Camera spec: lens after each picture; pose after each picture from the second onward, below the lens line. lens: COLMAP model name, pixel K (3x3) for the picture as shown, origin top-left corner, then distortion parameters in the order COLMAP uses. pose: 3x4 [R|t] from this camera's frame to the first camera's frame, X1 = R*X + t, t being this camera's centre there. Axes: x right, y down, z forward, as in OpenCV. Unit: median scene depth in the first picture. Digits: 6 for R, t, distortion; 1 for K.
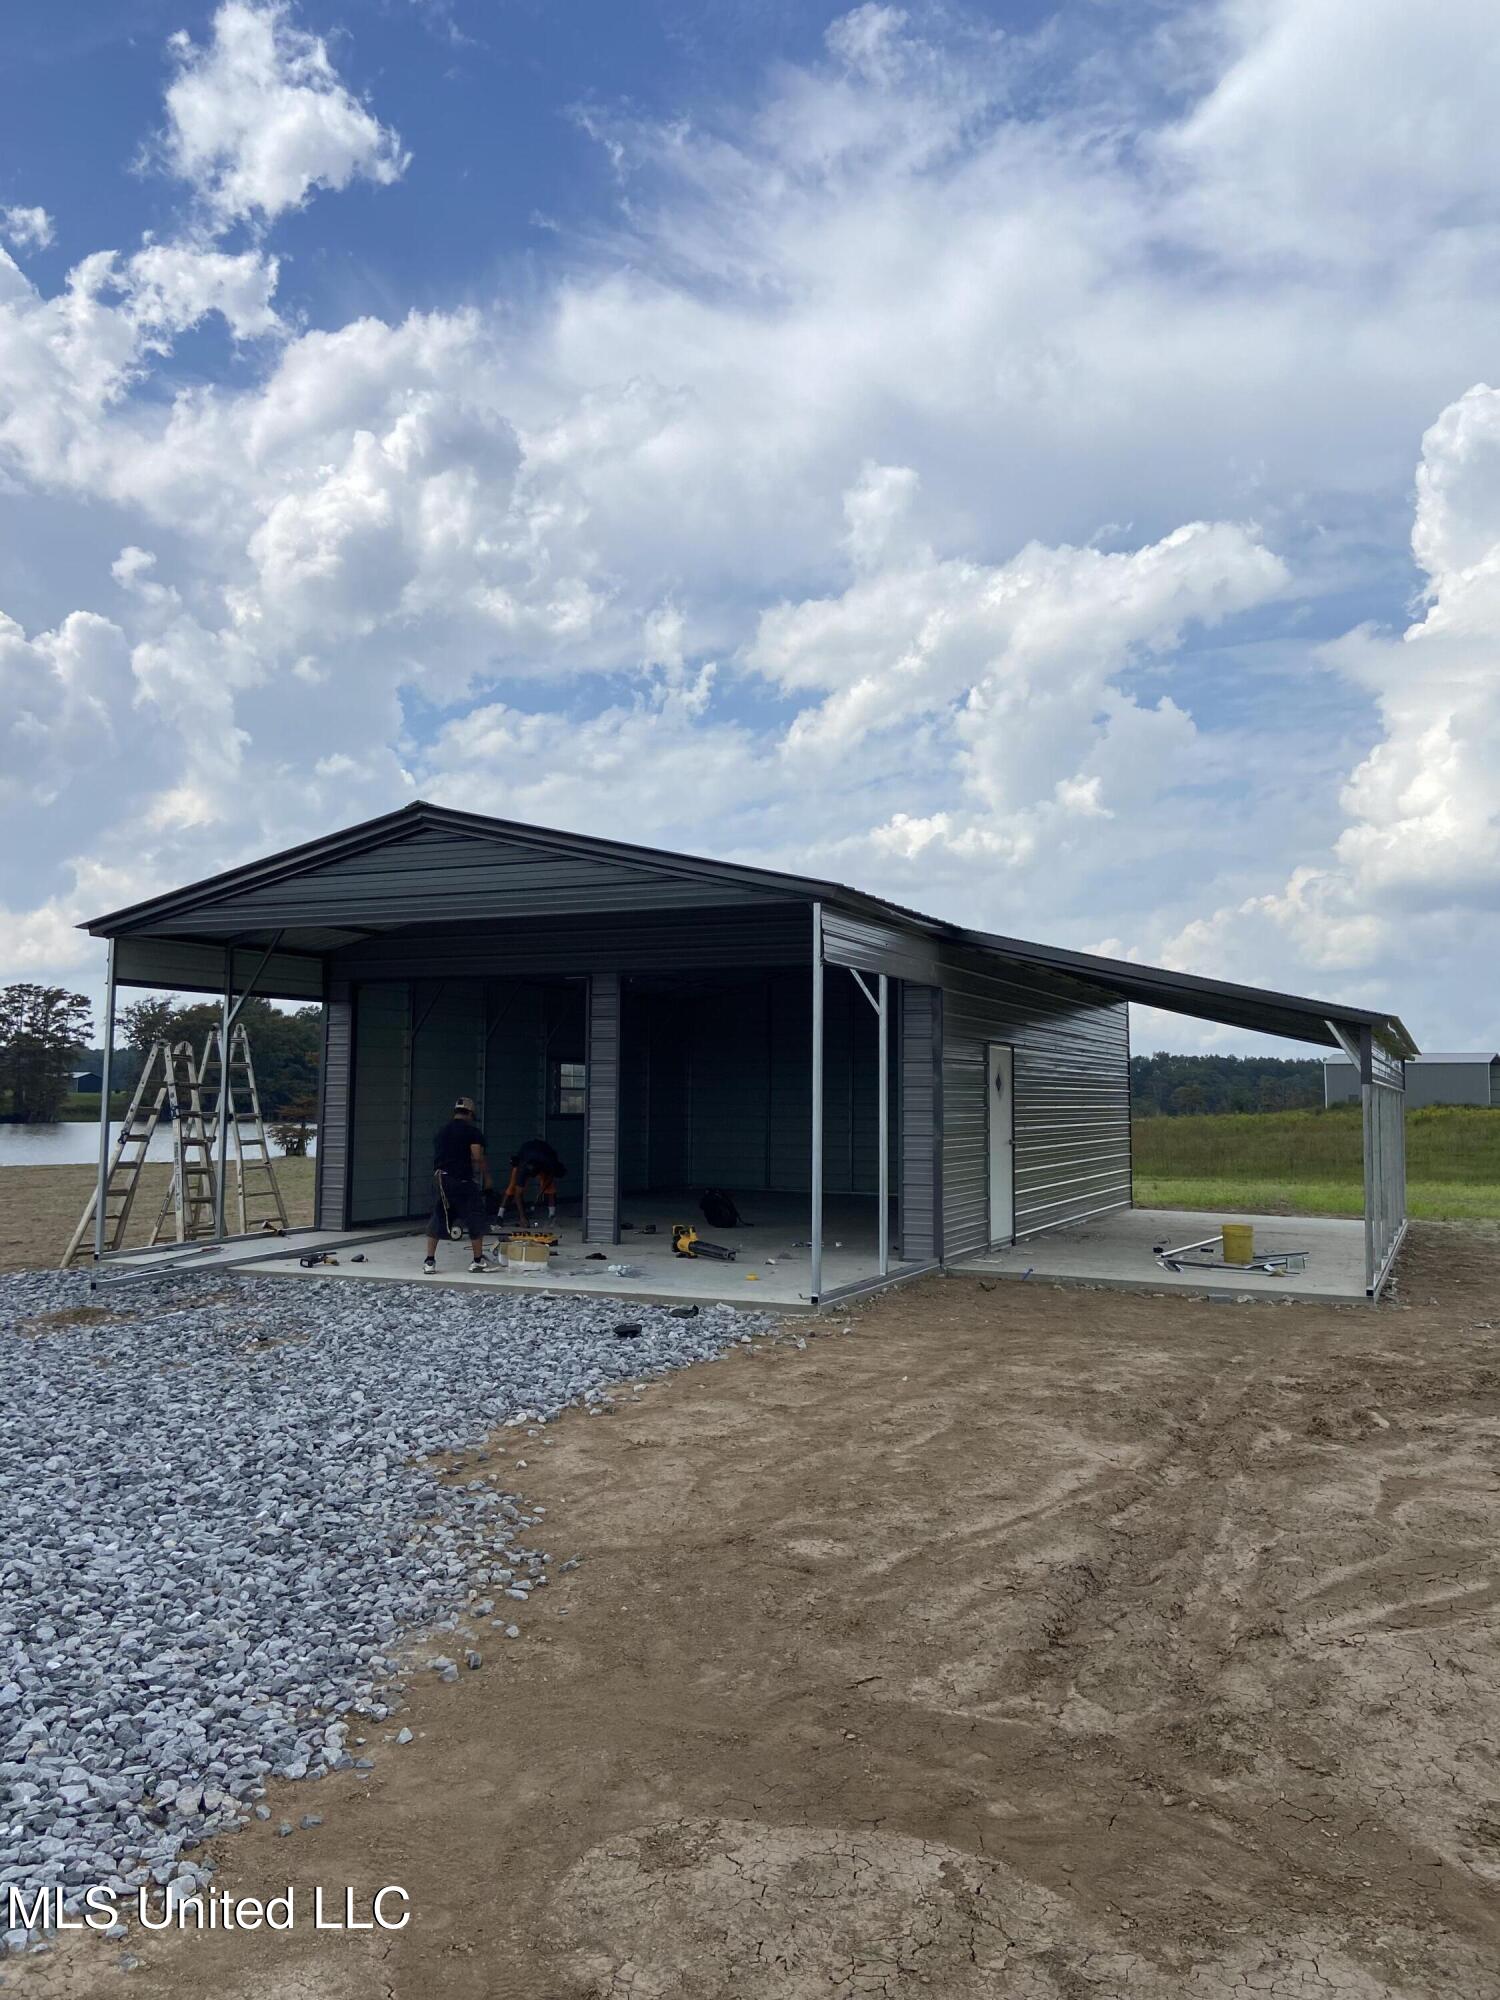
lens RADIAL K [[1489.9, 0, 751.2], [0, 1489.9, 985.5], [0, 0, 1]] dist [0.131316, -0.177337]
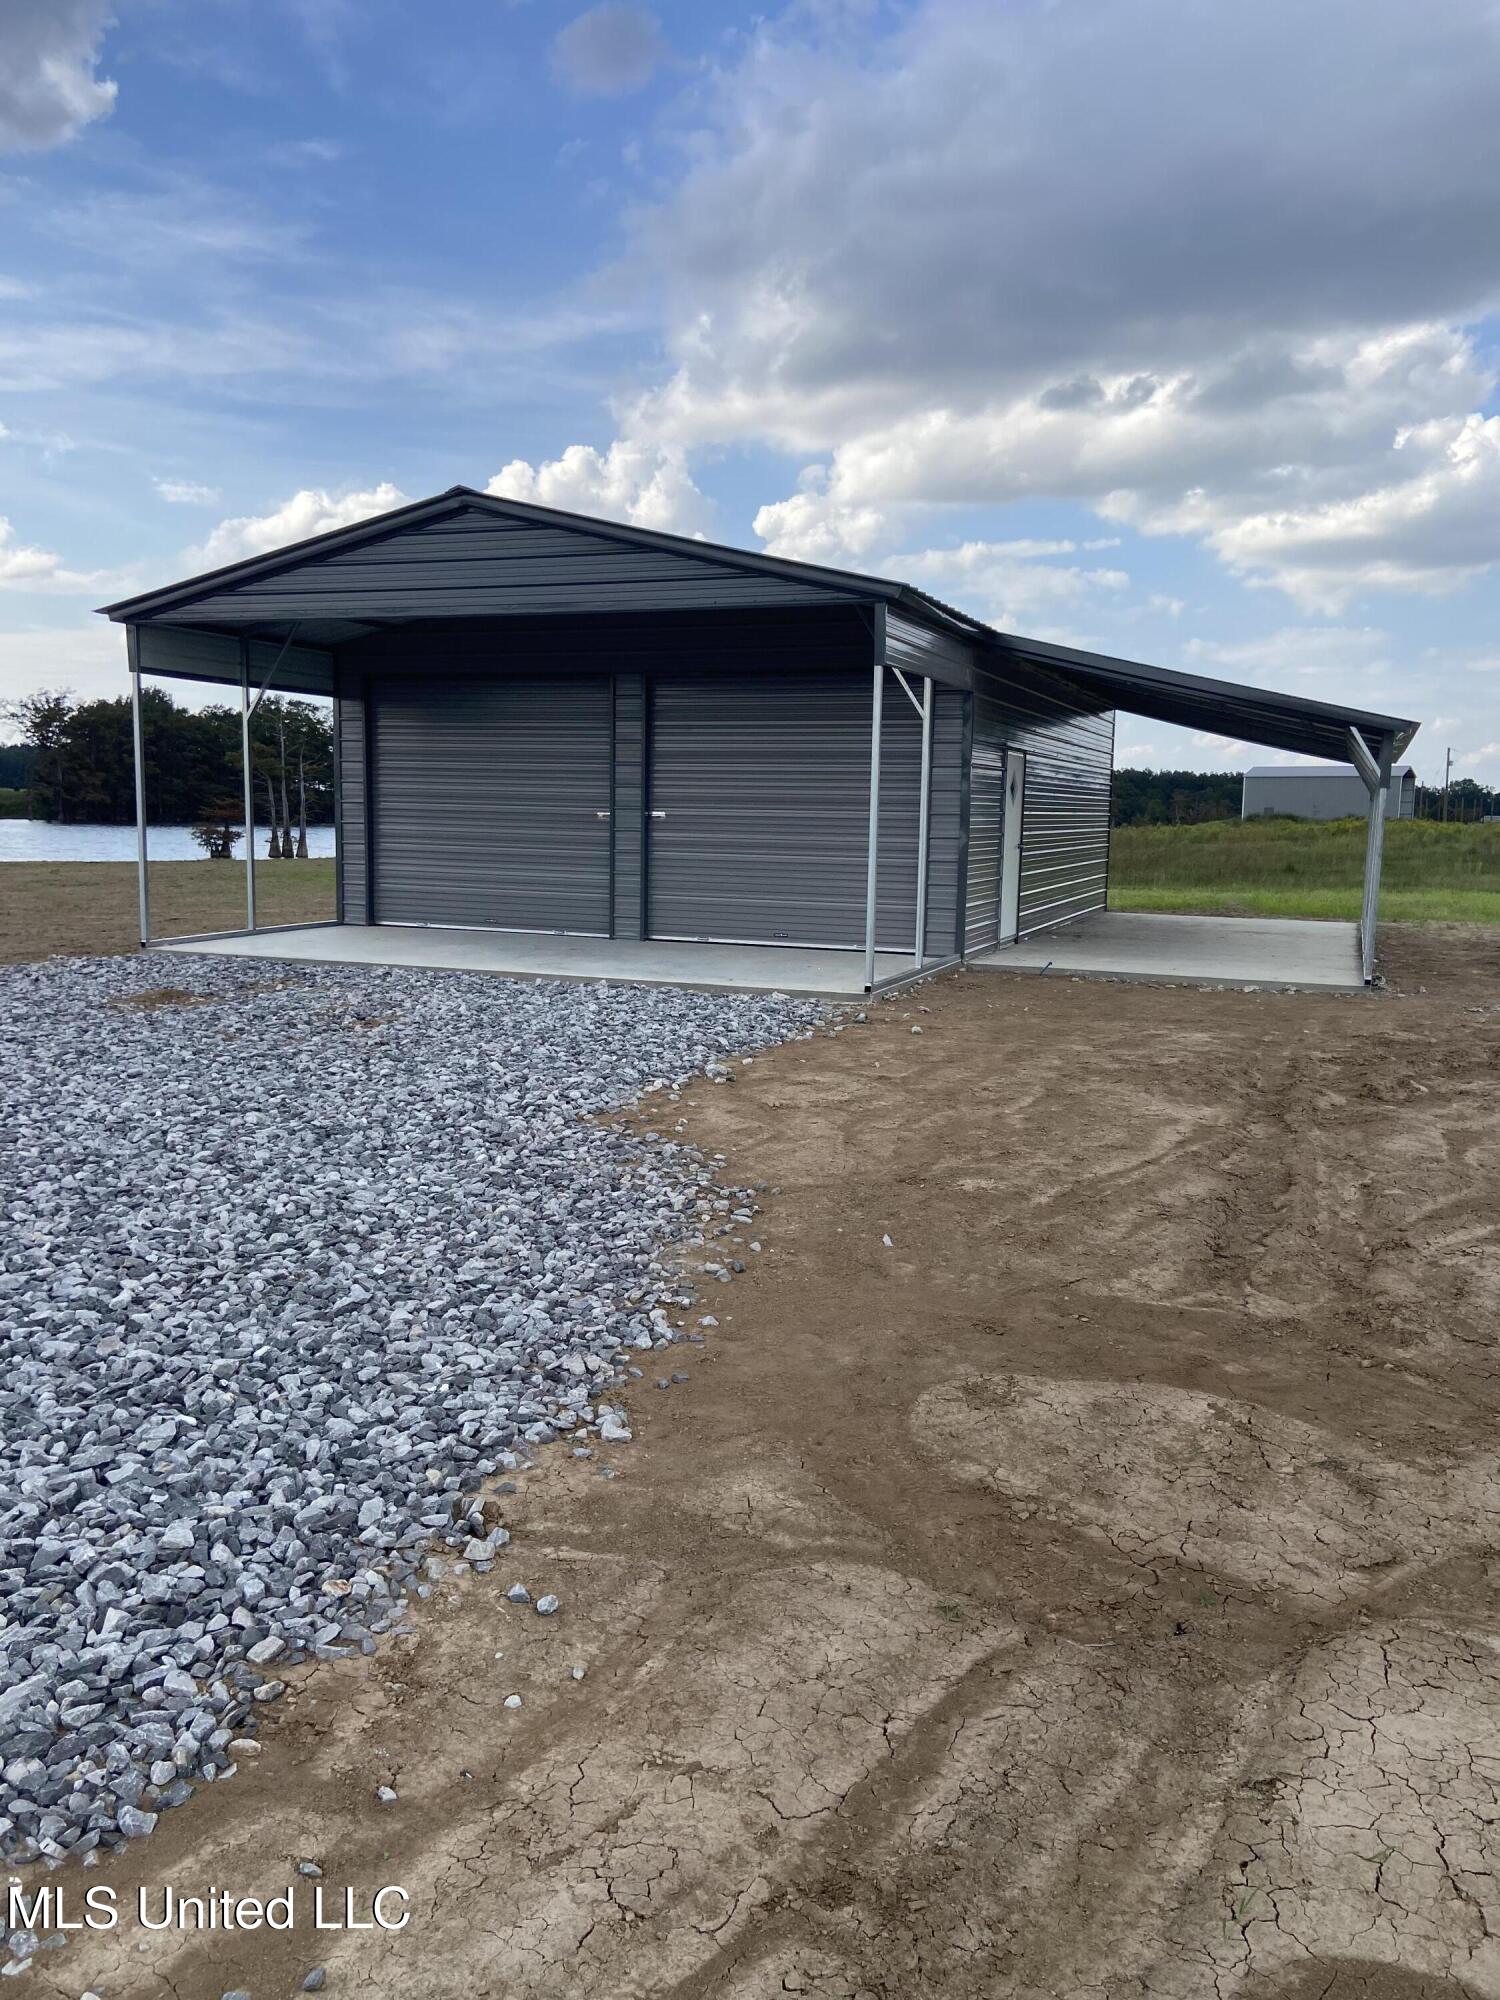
lens RADIAL K [[1489.9, 0, 751.2], [0, 1489.9, 985.5], [0, 0, 1]] dist [0.131316, -0.177337]
pose [[0.998365, 0.003793, 0.057038, -0.217672], [-0.014637, 0.981496, 0.190922, 0.012758], [-0.055258, -0.191445, 0.979947, -0.075172]]
